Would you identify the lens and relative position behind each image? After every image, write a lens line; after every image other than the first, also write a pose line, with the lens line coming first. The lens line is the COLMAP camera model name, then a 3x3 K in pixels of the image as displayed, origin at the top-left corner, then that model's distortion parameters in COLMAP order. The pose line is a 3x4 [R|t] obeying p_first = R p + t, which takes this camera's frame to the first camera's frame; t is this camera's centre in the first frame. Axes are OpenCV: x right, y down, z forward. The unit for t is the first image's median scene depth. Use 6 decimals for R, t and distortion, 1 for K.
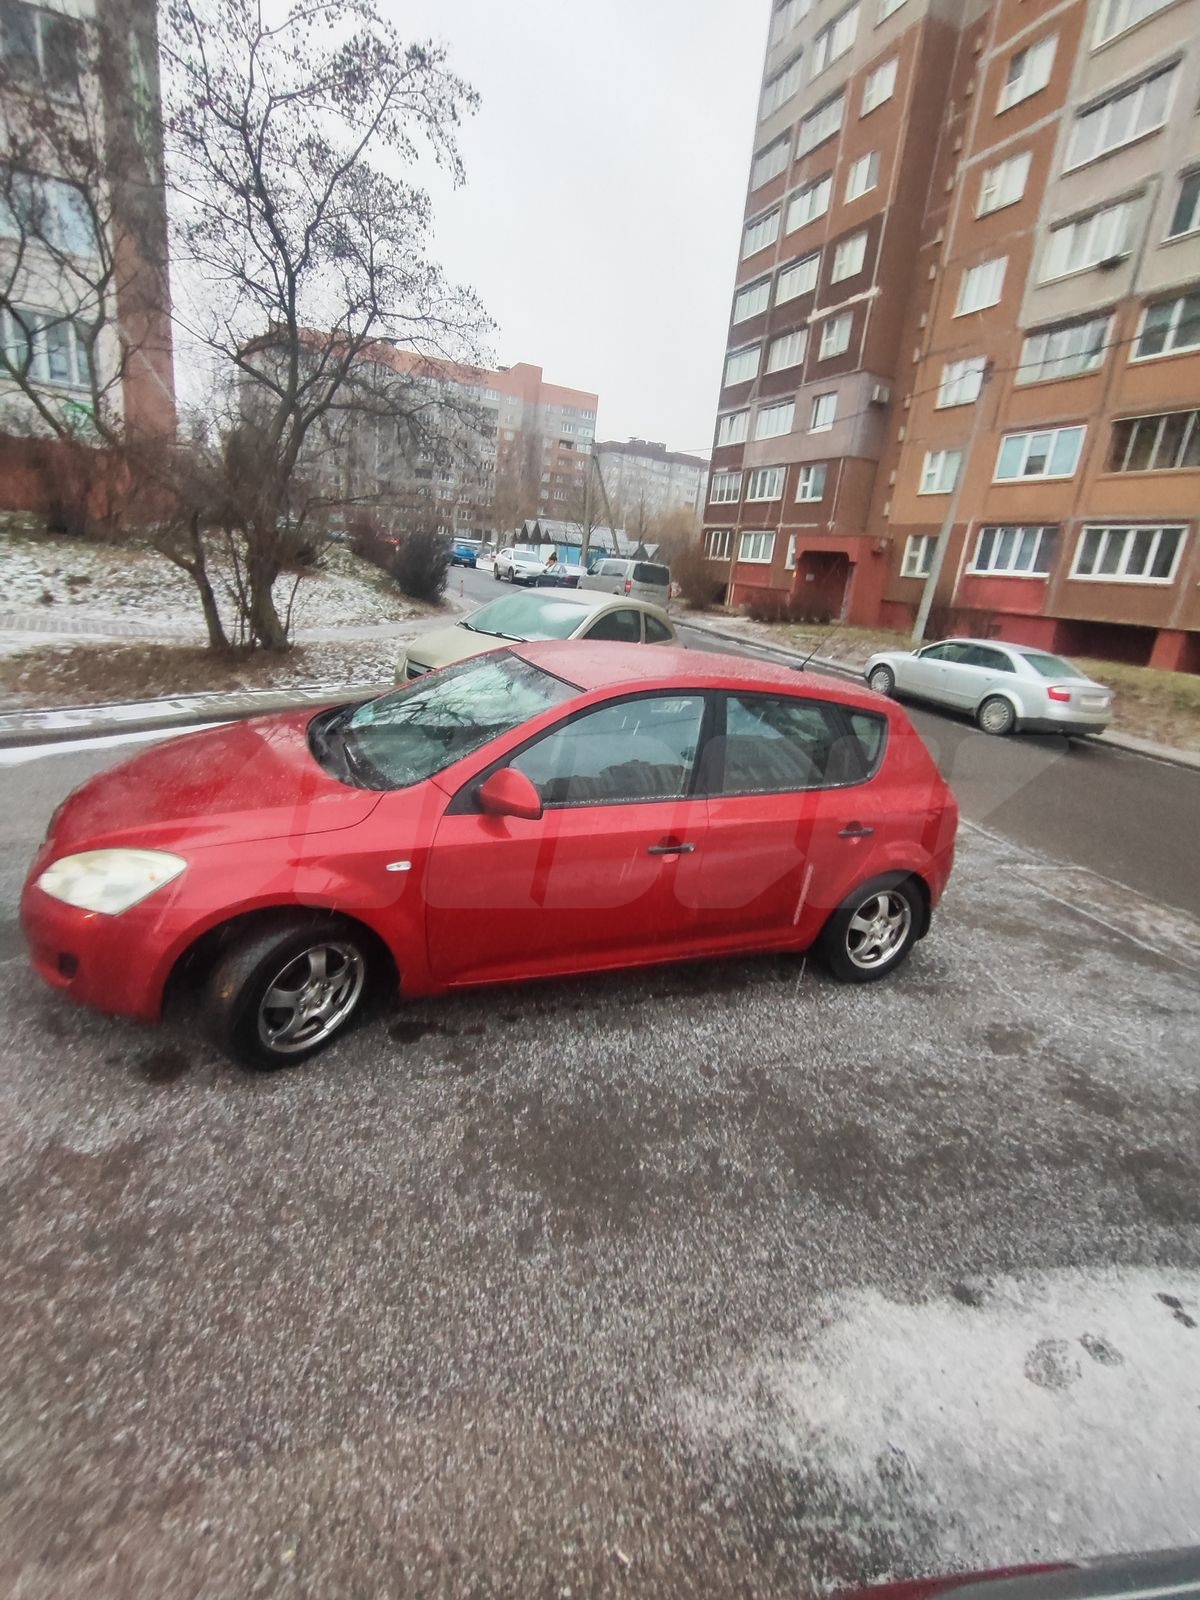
lens RADIAL K [[708.5, 0, 600.0], [0, 708.5, 800.0], [0, 0, 1]] dist [-0.020521, 0.012350]
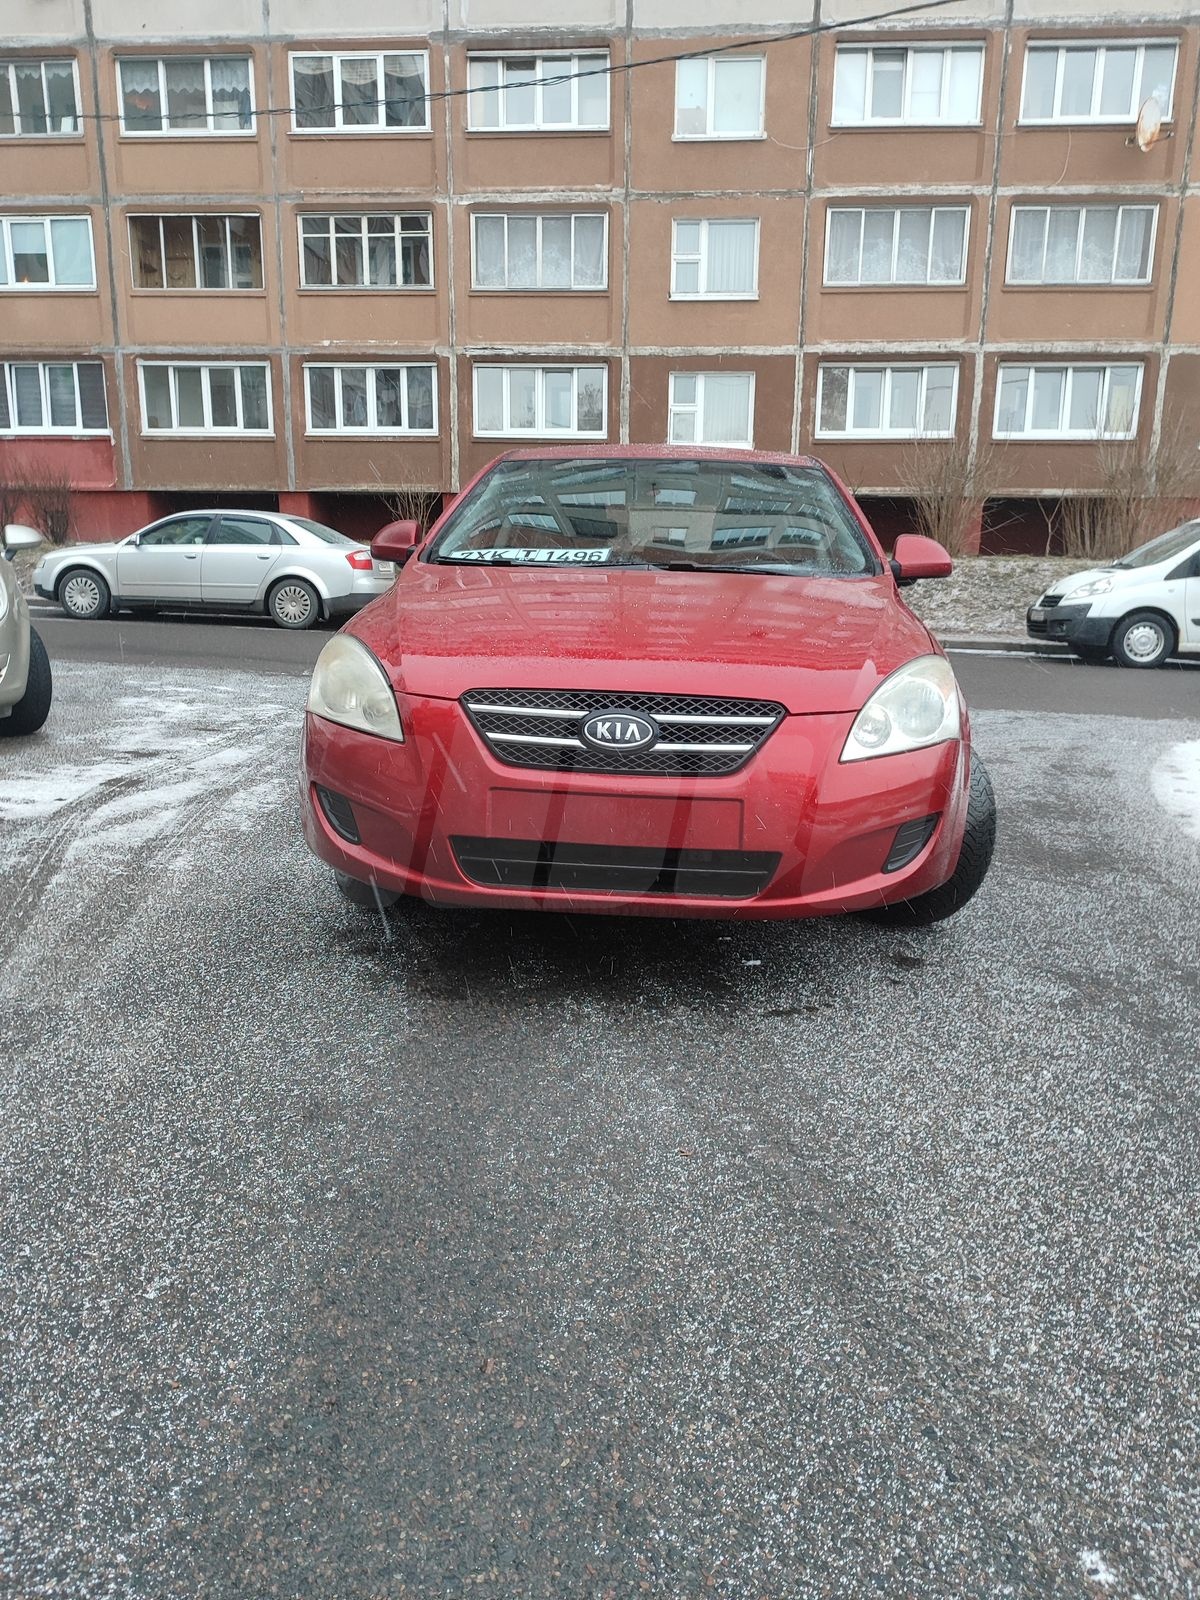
lens RADIAL K [[1110.6, 0, 602.6], [0, 1110.6, 822.3], [0, 0, 1]] dist [0.004697, 0.000484]
pose [[0.487442, -0.311854, 0.815566, -0.112036], [0.300655, 0.936872, 0.178546, -0.004727], [-0.819760, 0.158173, 0.550431, 0.039213]]
